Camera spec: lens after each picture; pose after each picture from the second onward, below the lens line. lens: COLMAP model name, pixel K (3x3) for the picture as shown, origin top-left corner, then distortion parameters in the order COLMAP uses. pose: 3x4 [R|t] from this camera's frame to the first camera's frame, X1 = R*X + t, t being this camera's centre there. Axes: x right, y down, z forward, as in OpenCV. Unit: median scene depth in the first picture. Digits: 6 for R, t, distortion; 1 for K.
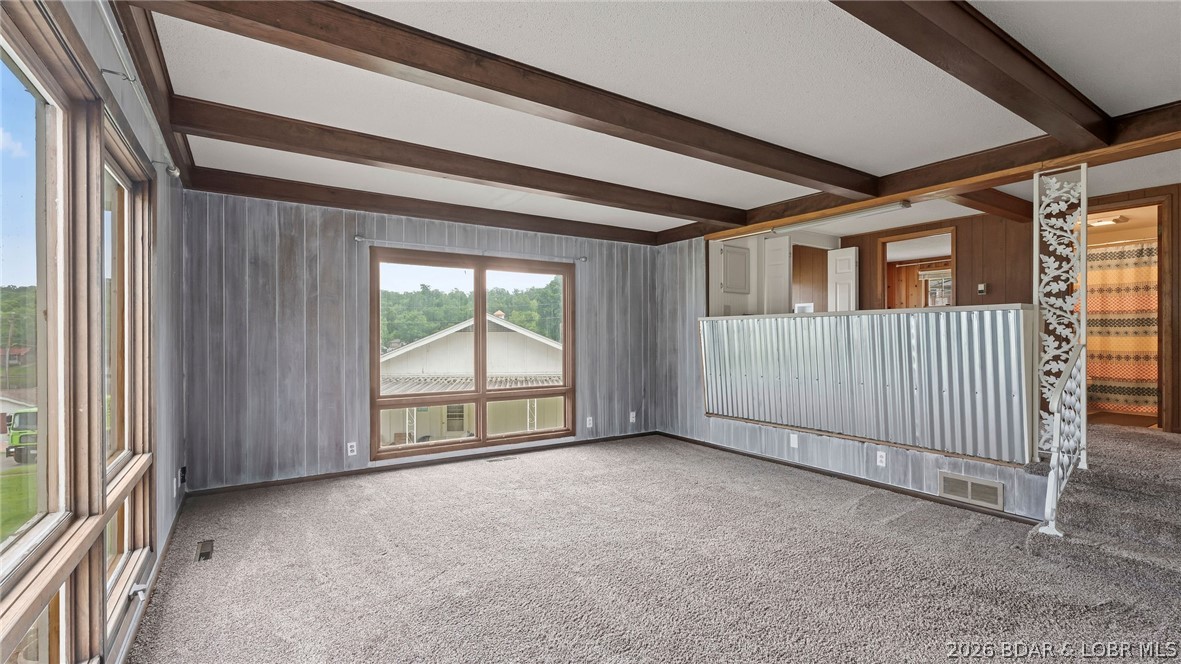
lens RADIAL K [[524.1, 0, 585.2], [0, 524.1, 334.3], [0, 0, 1]] dist [0.001955, -0.000446]
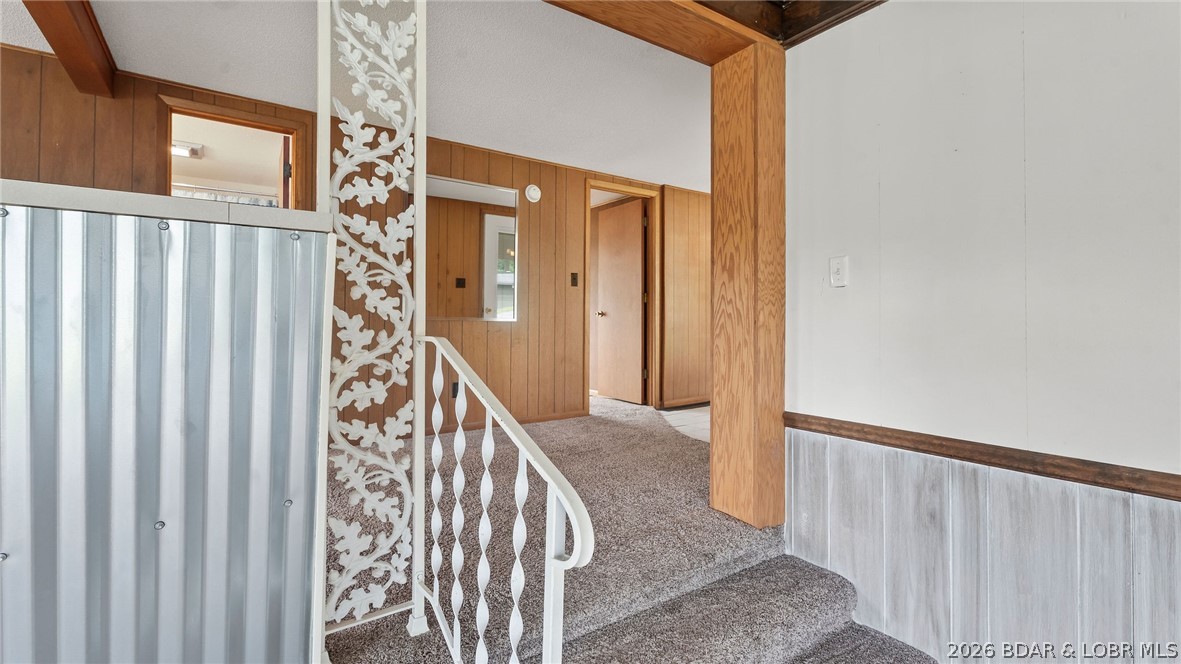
lens RADIAL K [[524.1, 0, 583.5], [0, 524.1, 314.5], [0, 0, 1]] dist [0.001955, -0.000446]
pose [[-0.025851, 0.010478, 0.999611, 0.468015], [-0.008377, 0.999908, -0.010698, 0.004468], [-0.999631, -0.008650, -0.025761, 0.789195]]
